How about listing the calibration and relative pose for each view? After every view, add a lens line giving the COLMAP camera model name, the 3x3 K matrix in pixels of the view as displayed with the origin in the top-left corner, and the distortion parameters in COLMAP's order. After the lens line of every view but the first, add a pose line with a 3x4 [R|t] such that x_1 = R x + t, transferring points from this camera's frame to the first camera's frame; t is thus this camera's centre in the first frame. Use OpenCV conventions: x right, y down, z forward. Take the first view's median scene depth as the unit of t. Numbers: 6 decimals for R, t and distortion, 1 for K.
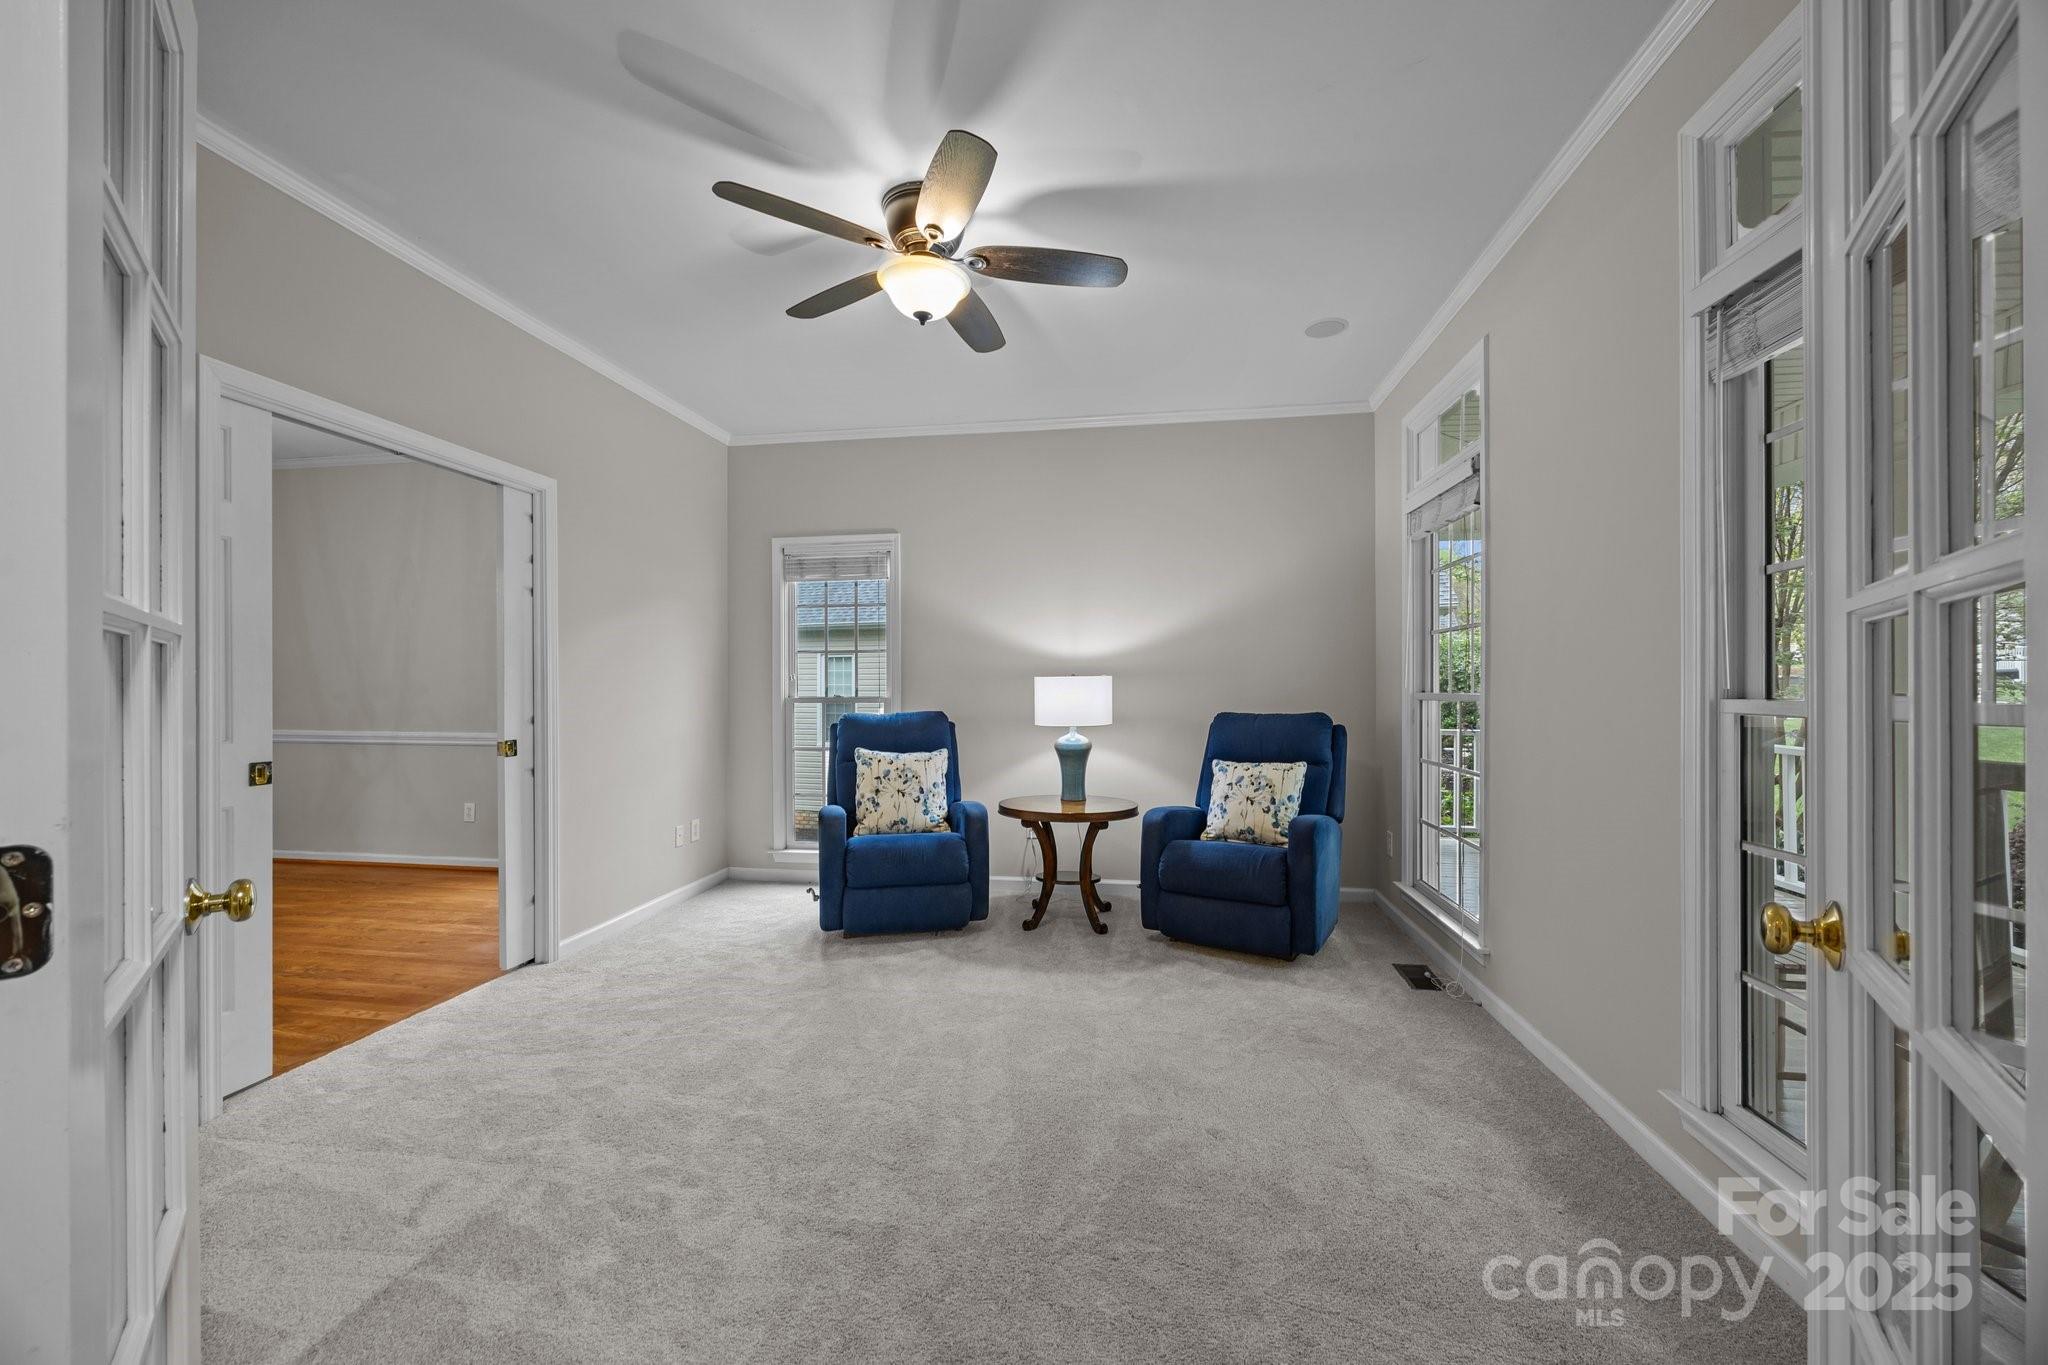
lens RADIAL K [[785.1, 0, 1026.9], [0, 785.1, 684.1], [0, 0, 1]] dist [-0.002184, -0.000113]
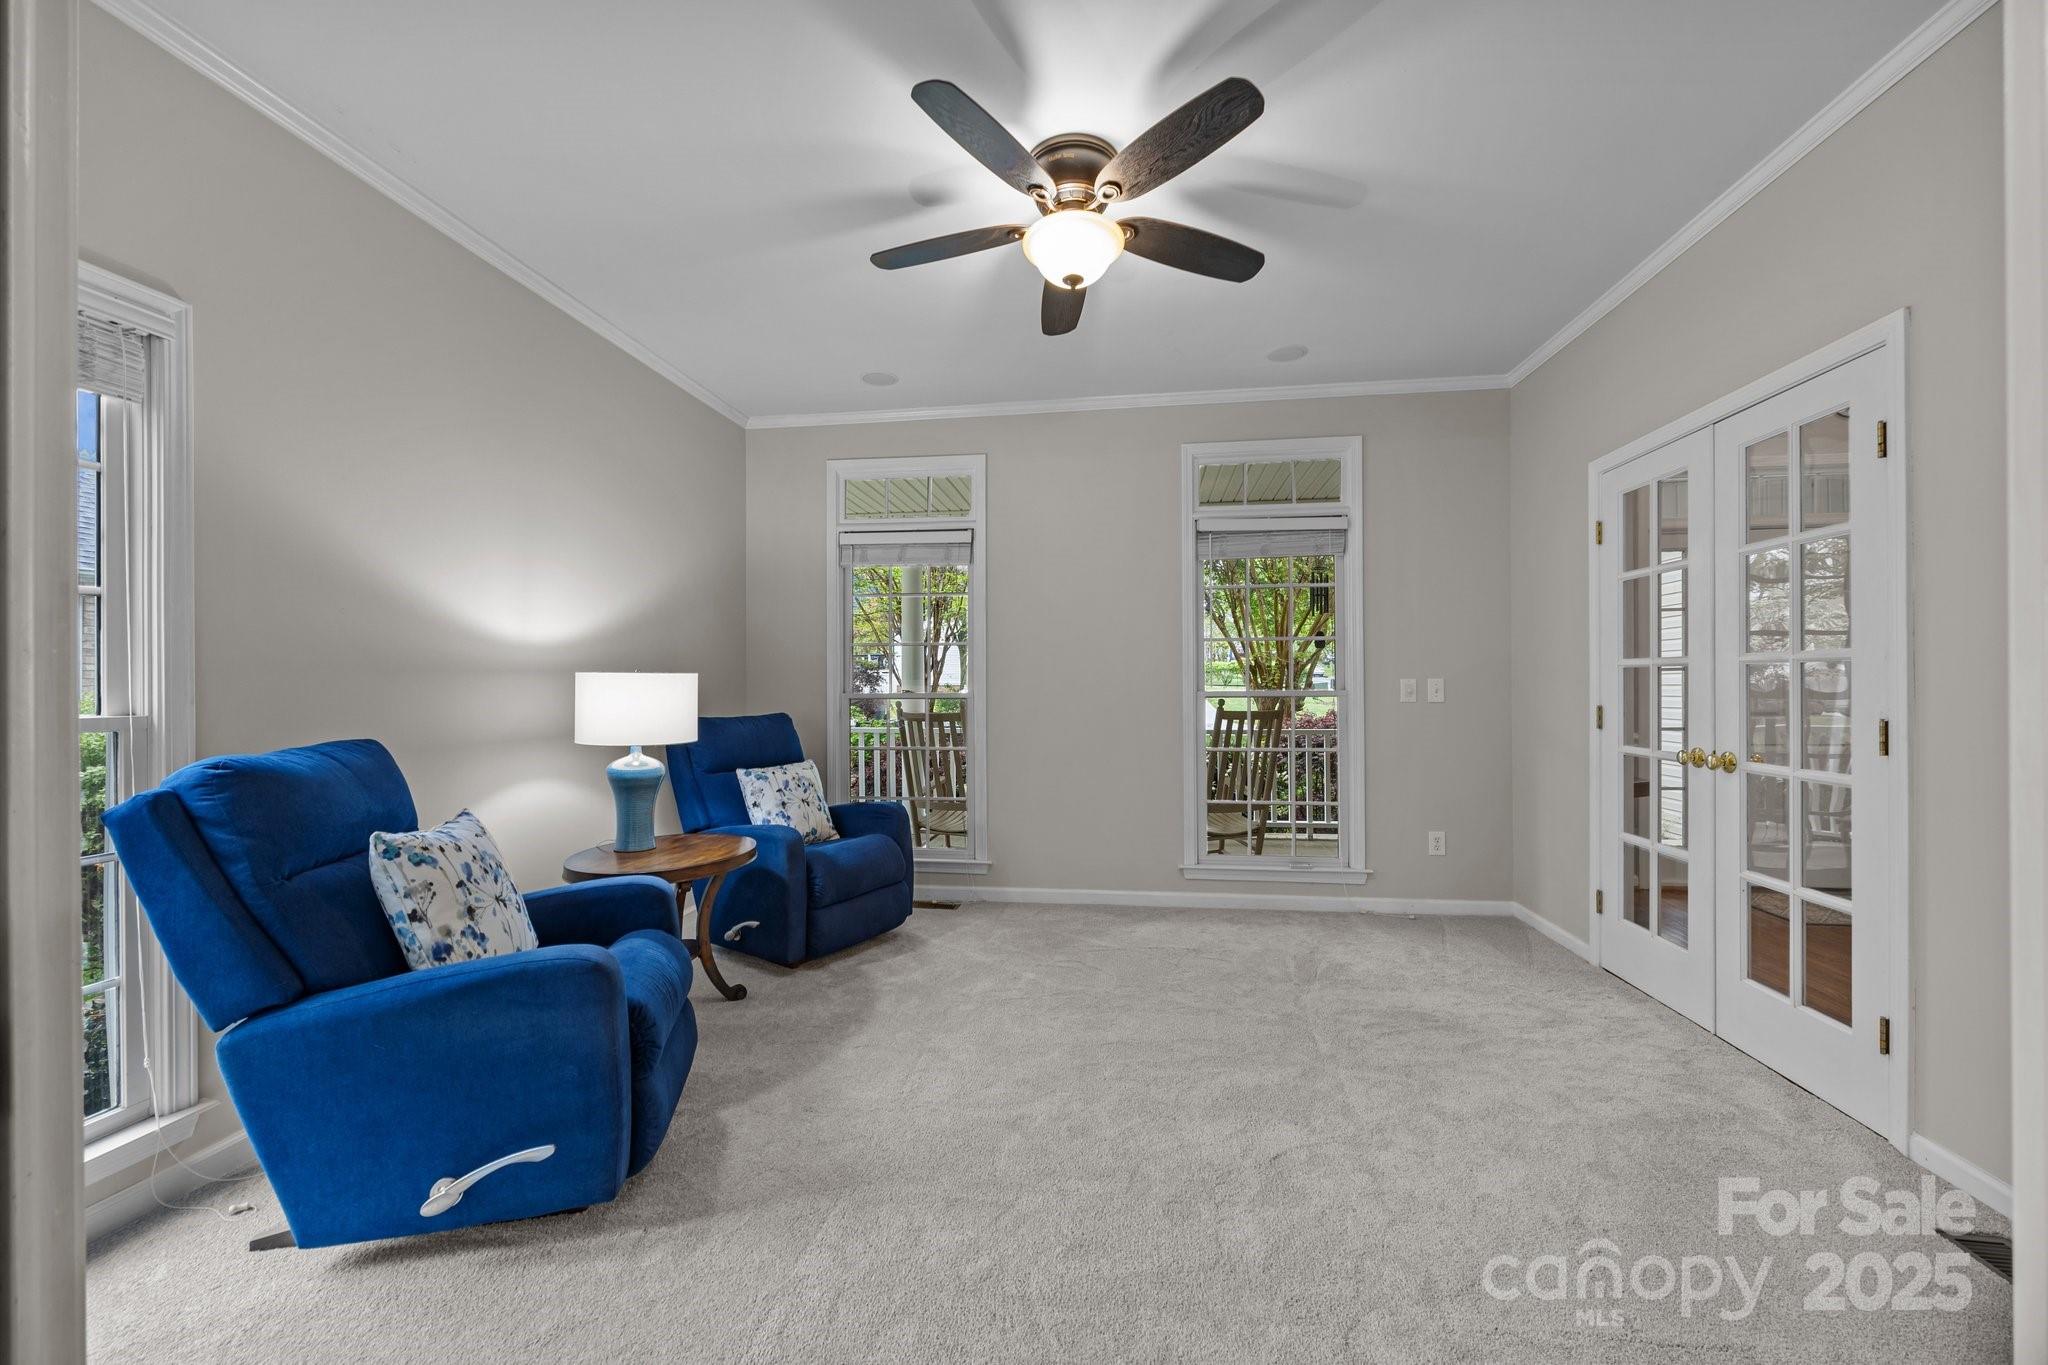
lens RADIAL K [[785.1, 0, 1030.1], [0, 785.1, 684.8], [0, 0, 1]] dist [-0.002184, -0.000113]
pose [[-0.013510, 0.004553, 0.999898, -0.645754], [-0.003205, 0.999984, -0.004596, 0.002346], [-0.999904, -0.003267, -0.013495, 0.654929]]
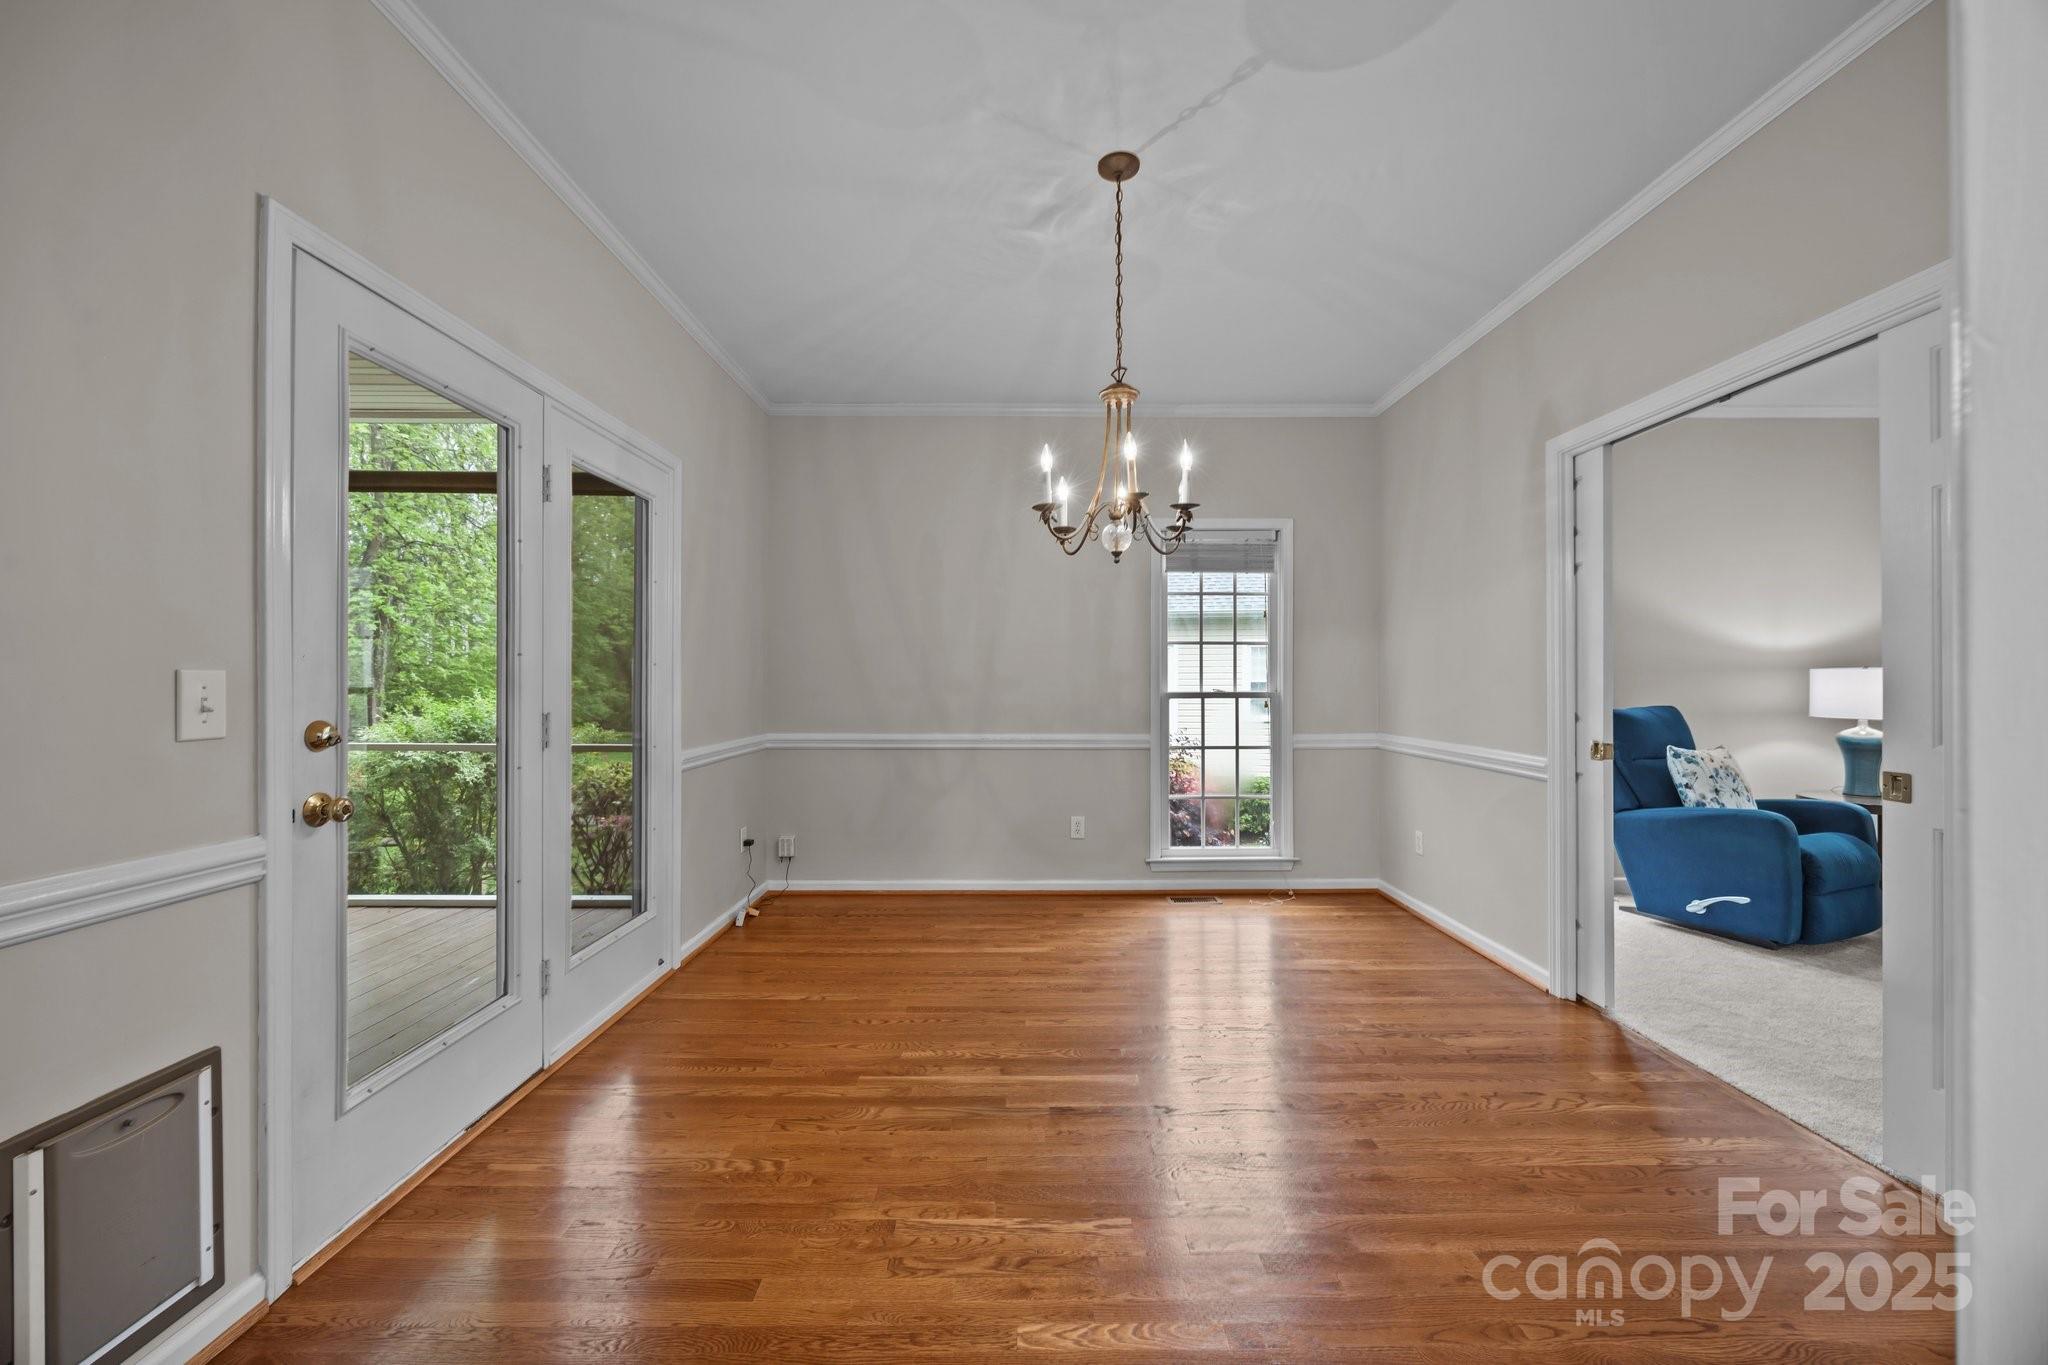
lens RADIAL K [[785.1, 0, 1028.0], [0, 785.1, 677.1], [0, 0, 1]] dist [-0.002184, -0.000113]
pose [[0.987578, -0.000681, 0.157127, -1.118583], [0.001239, 0.999993, -0.003451, 0.003190], [-0.157124, 0.003603, 0.987572, 0.199477]]
